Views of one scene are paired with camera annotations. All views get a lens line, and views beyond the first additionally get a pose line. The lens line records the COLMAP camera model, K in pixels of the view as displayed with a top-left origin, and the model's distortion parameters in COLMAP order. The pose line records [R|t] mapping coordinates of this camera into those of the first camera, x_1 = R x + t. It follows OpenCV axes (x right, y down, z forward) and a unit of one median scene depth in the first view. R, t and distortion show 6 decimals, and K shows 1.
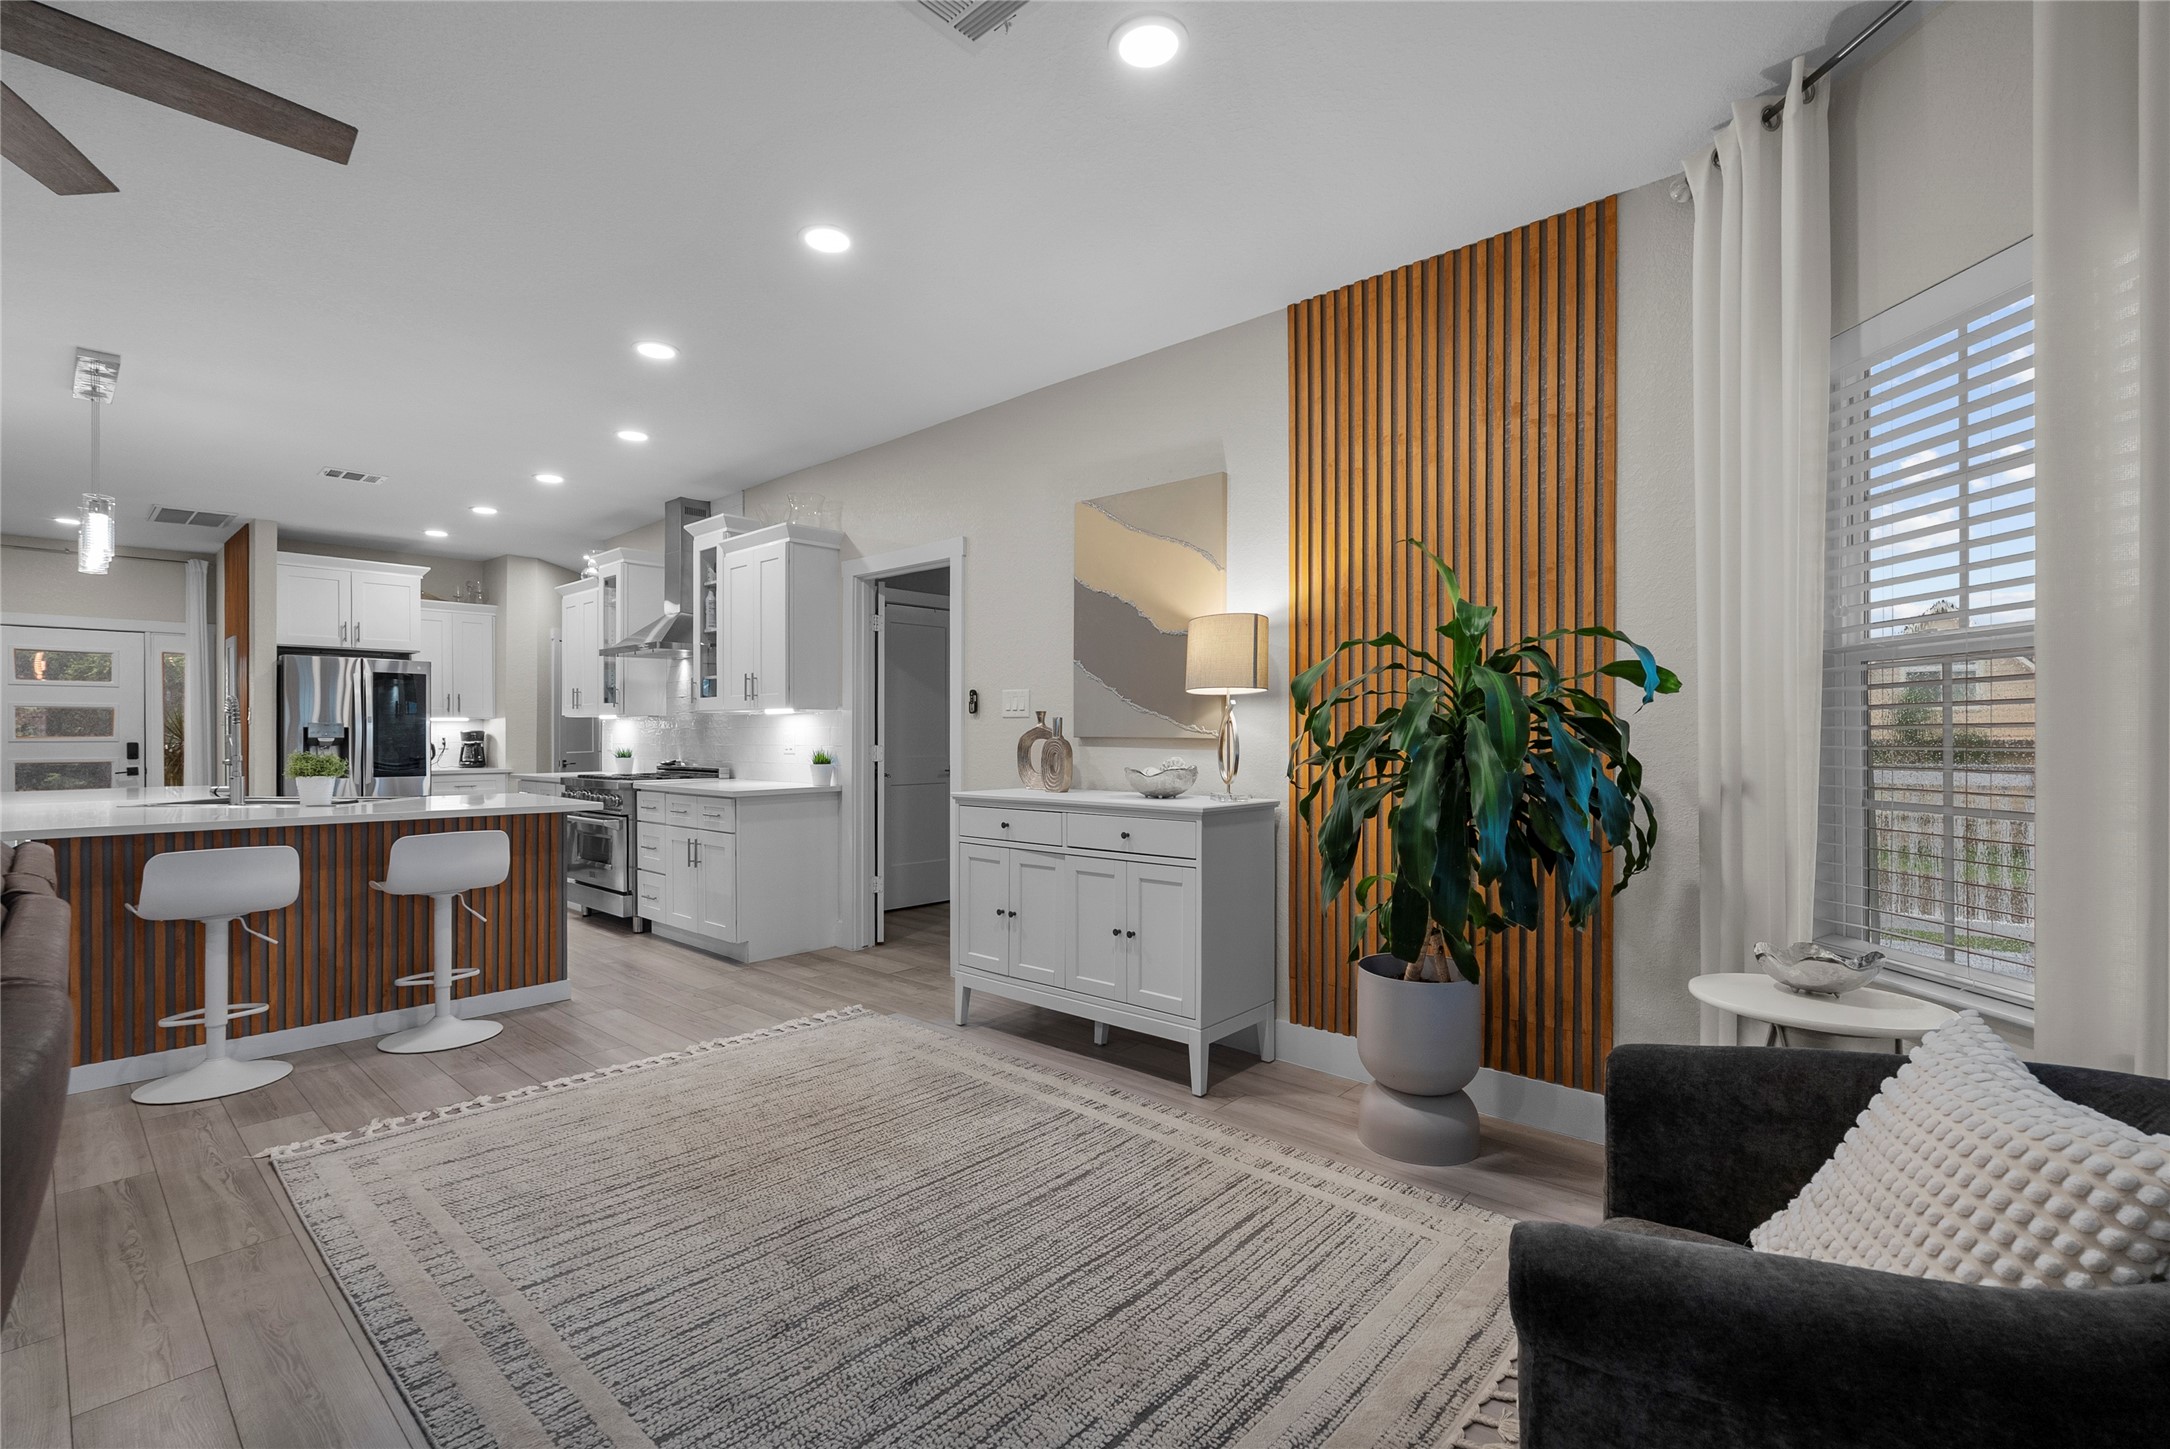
lens RADIAL K [[955.3, 0, 1081.1], [0, 955.3, 727.7], [0, 0, 1]] dist [-0.011066, 0.002916]
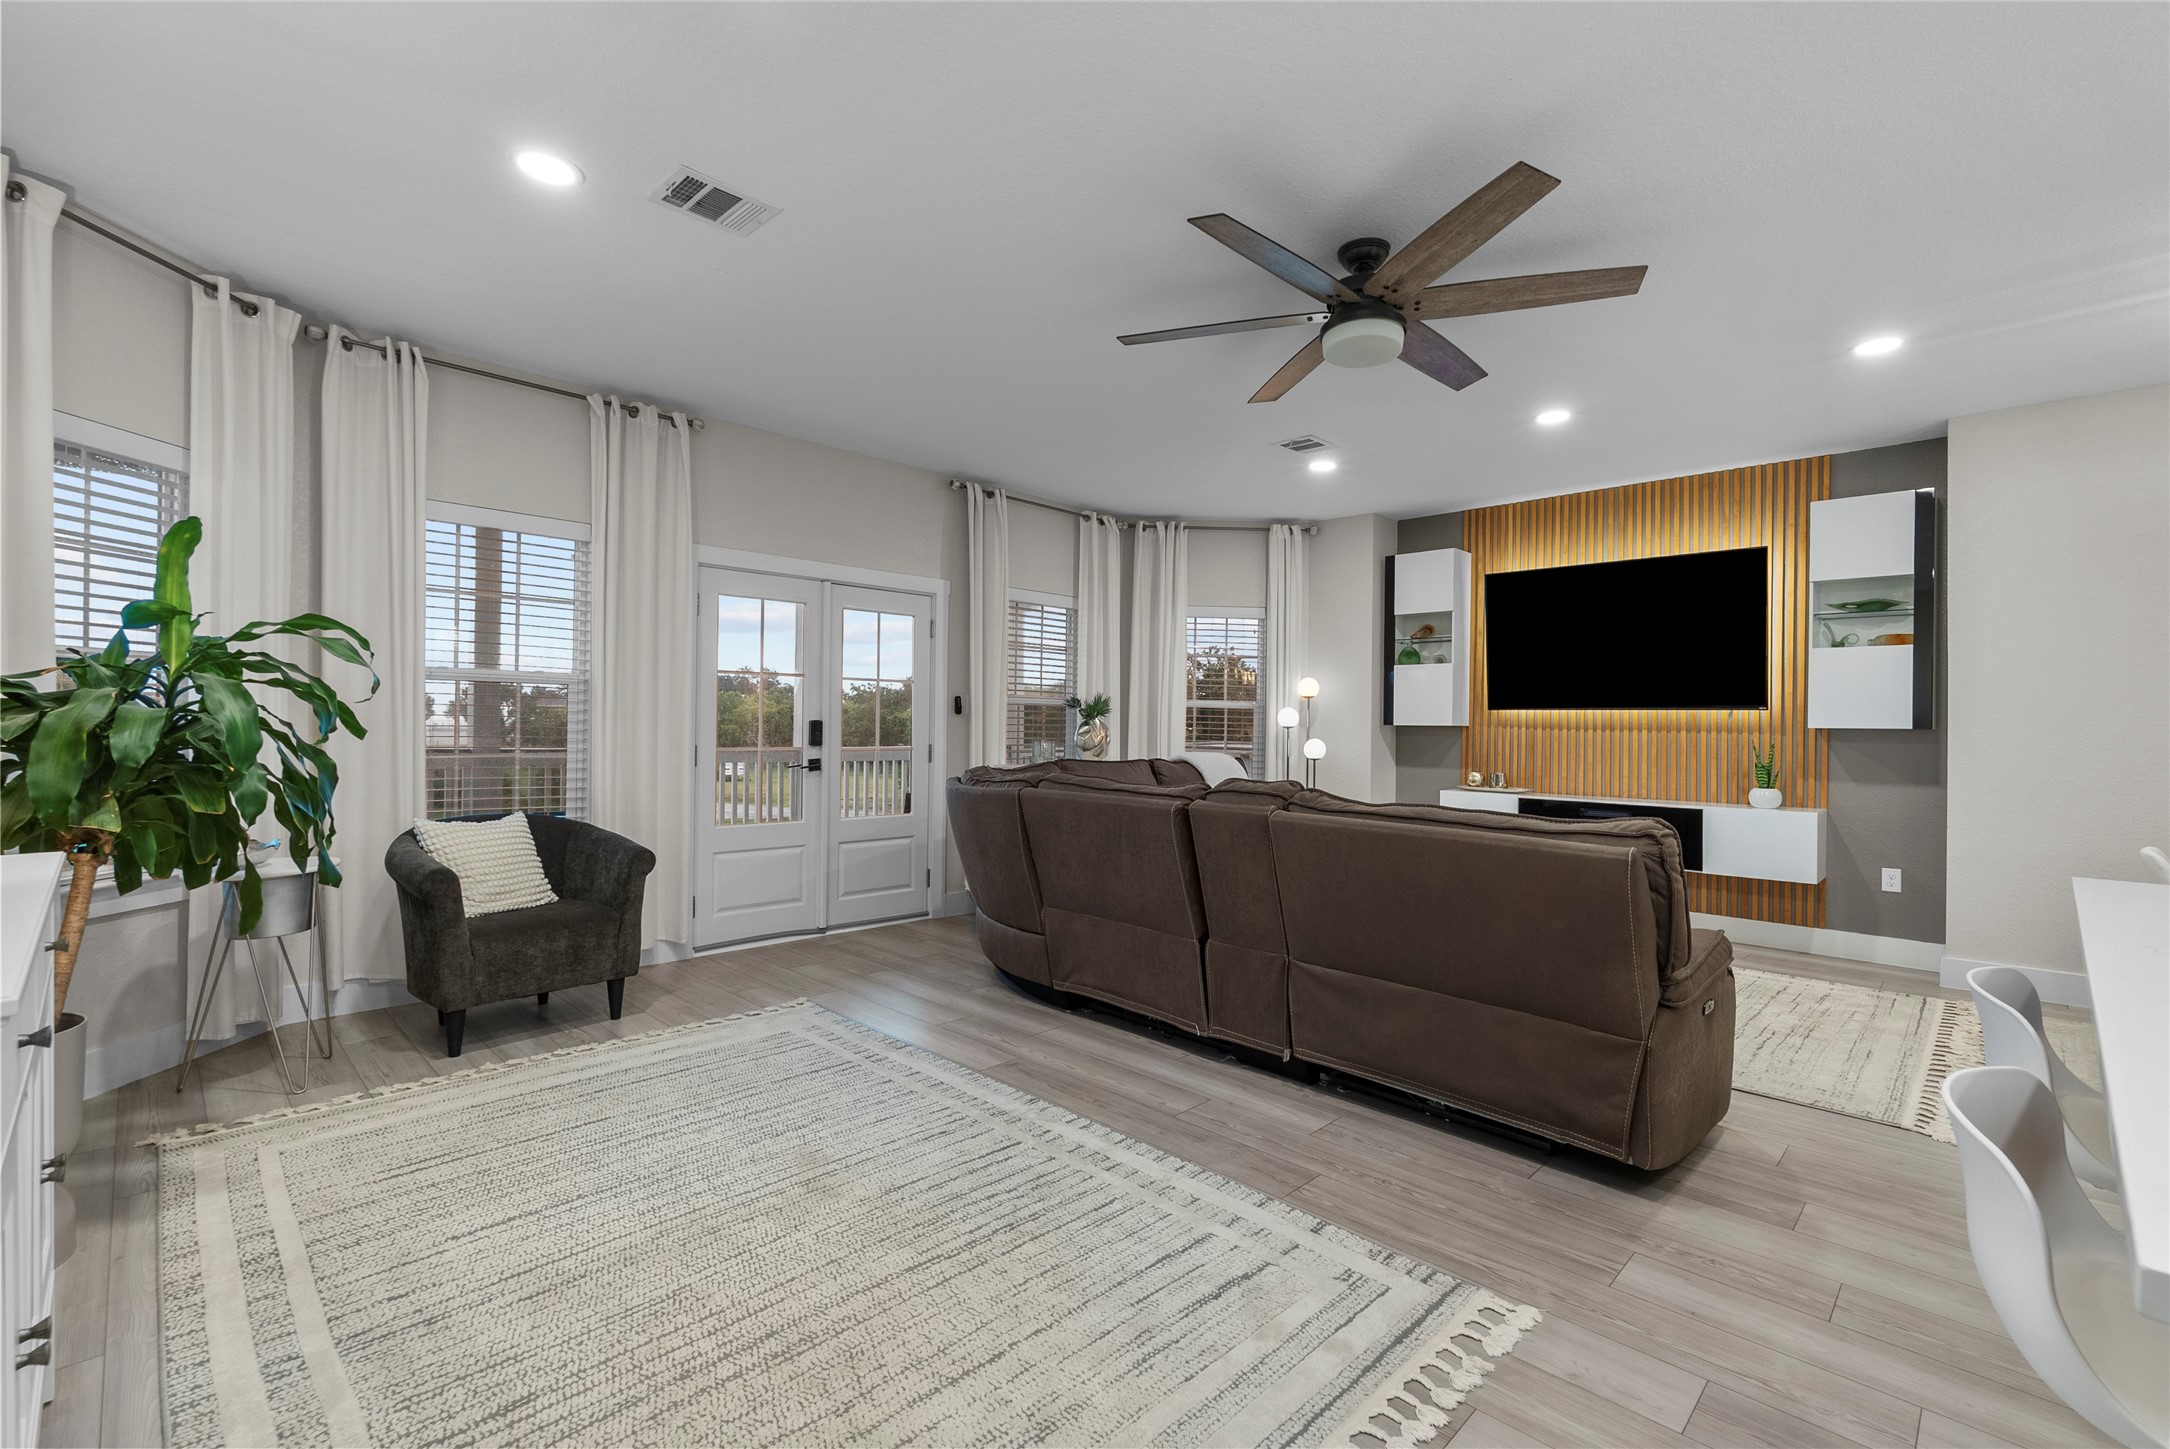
lens RADIAL K [[955.3, 0, 1090.5], [0, 955.3, 721.0], [0, 0, 1]] dist [-0.011066, 0.002916]
pose [[-0.998630, -0.010775, 0.051207, -0.210926], [-0.011385, 0.999867, -0.011642, 0.004214], [-0.051075, -0.012209, -0.998620, 0.659599]]
